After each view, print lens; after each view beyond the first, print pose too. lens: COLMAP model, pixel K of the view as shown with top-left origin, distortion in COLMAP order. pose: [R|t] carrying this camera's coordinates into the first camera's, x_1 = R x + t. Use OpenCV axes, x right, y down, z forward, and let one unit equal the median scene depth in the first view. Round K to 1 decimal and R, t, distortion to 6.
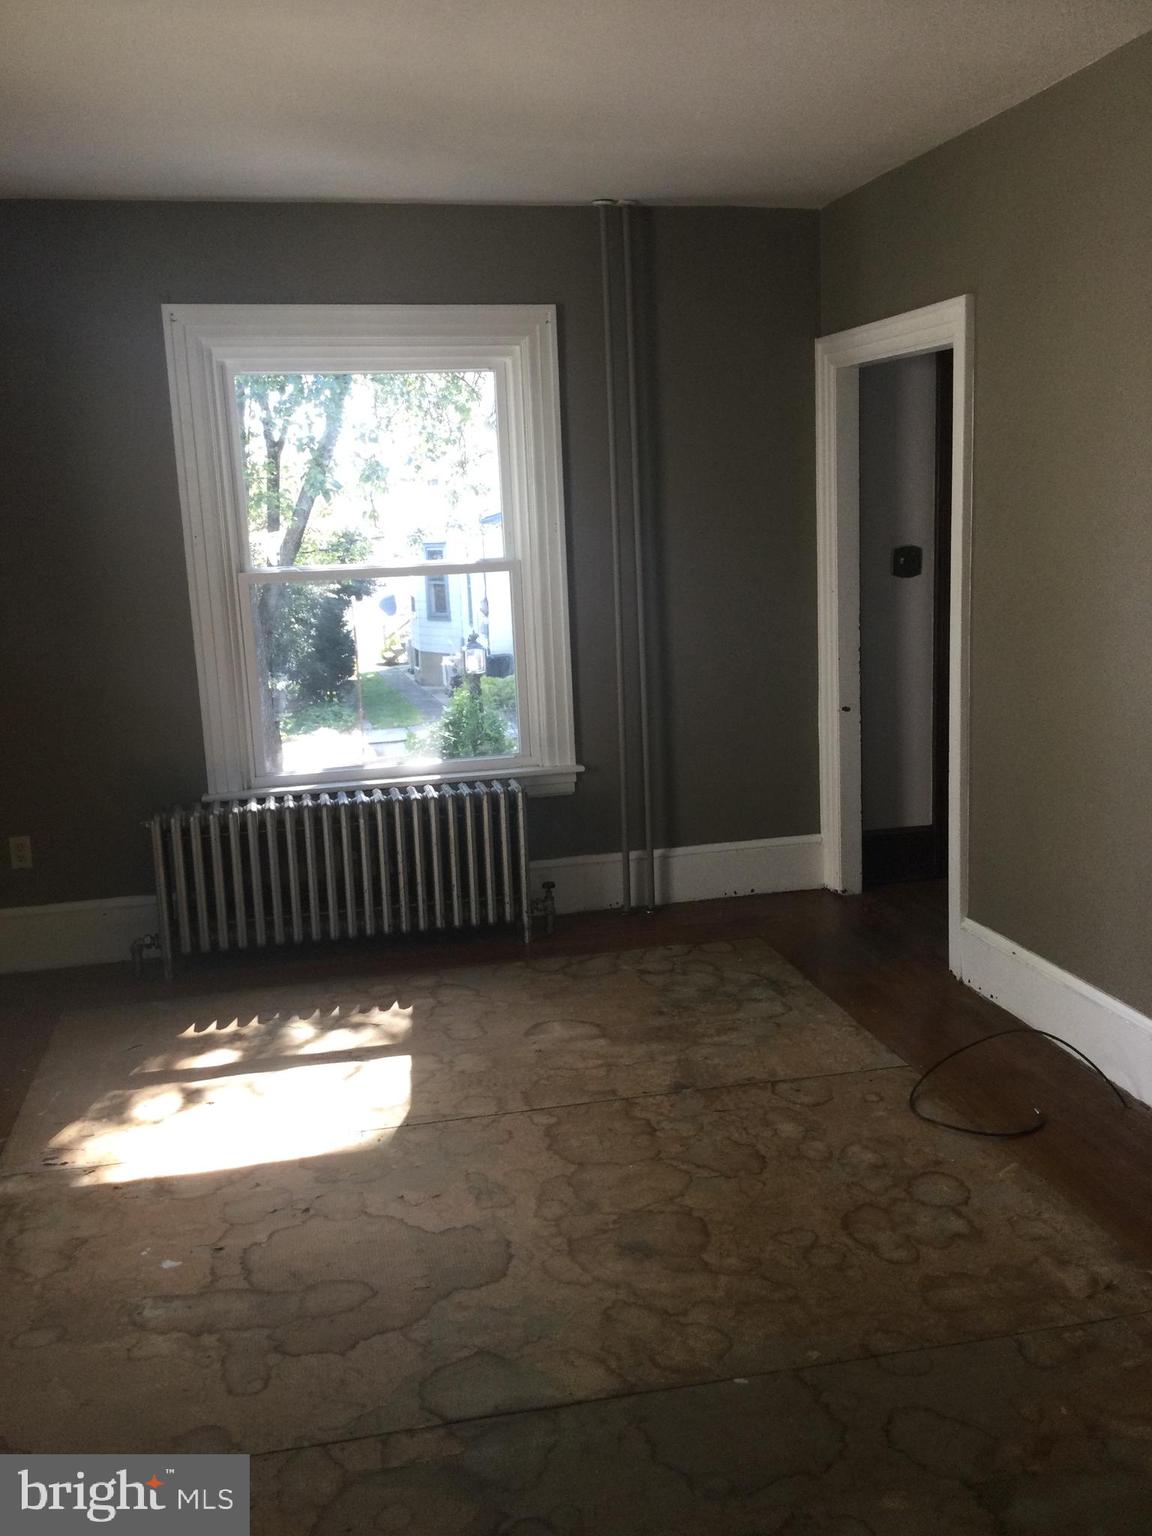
lens RADIAL K [[1381.8, 0, 568.6], [0, 1381.8, 765.9], [0, 0, 1]] dist [0.131456, -0.239486]
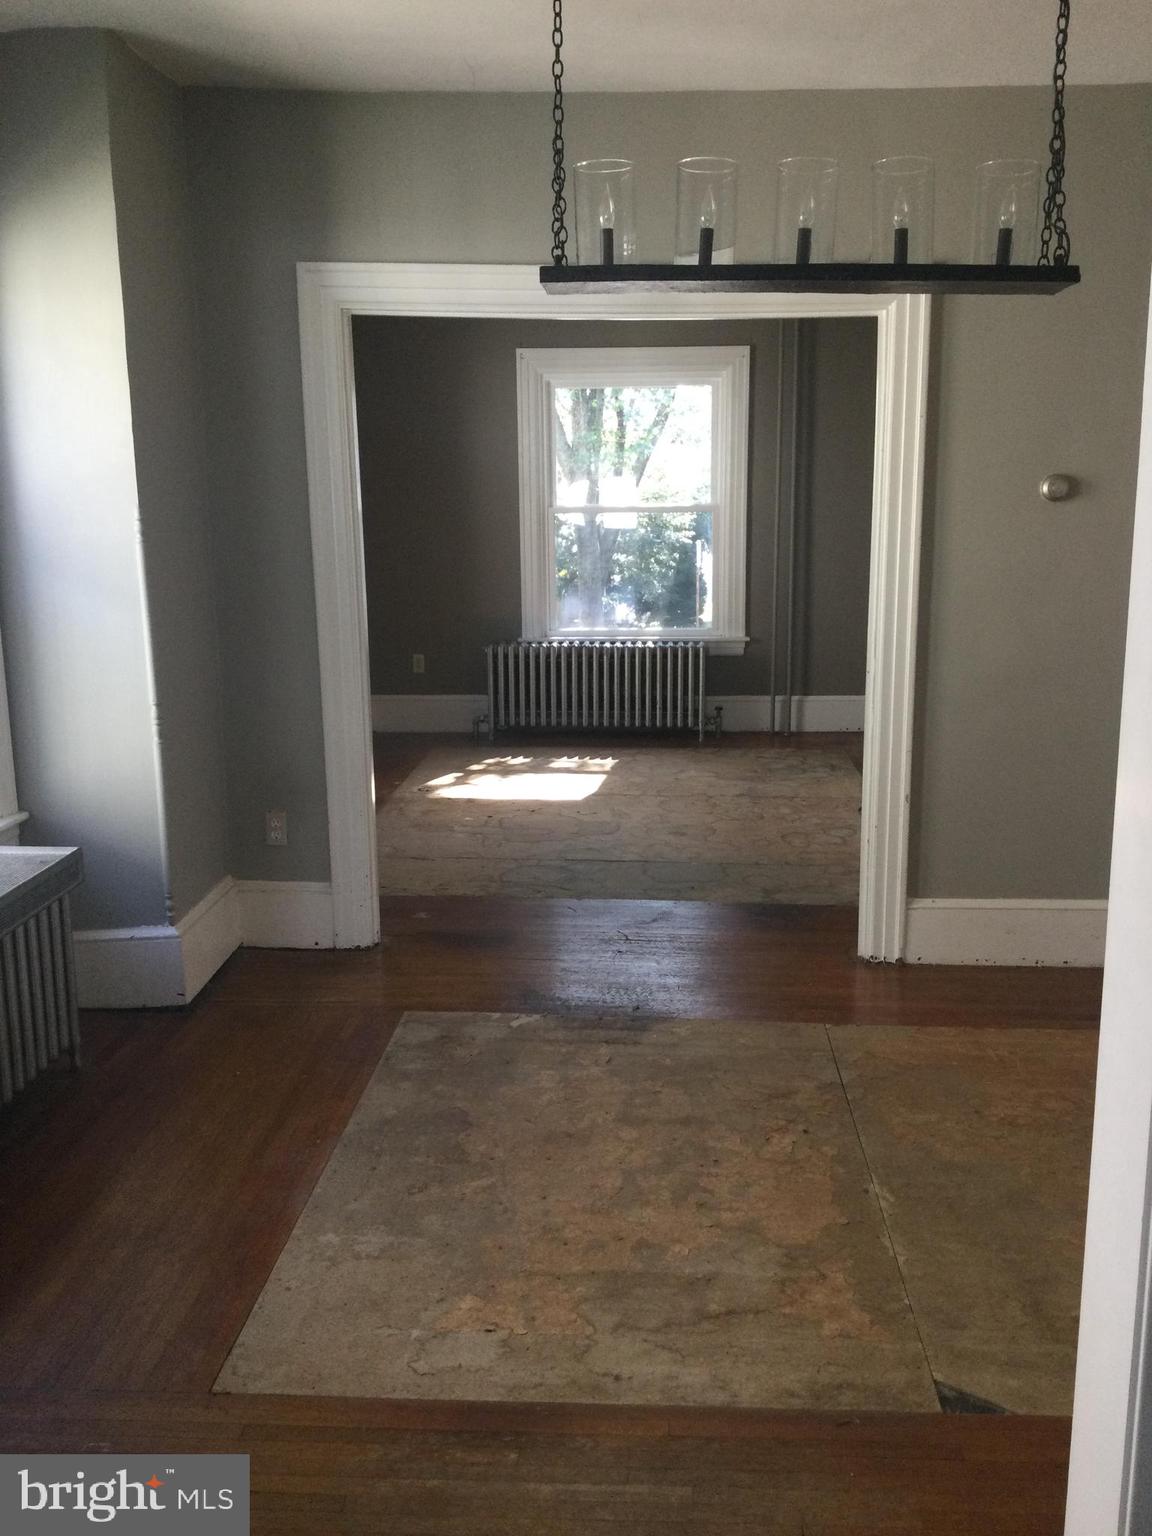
lens RADIAL K [[1381.8, 0, 568.6], [0, 1381.8, 765.9], [0, 0, 1]] dist [0.131456, -0.239486]
pose [[0.960803, 0.083785, -0.264269, 0.258549], [-0.075279, 0.996270, 0.042169, 0.101219], [0.266817, -0.020622, 0.963527, -0.622671]]
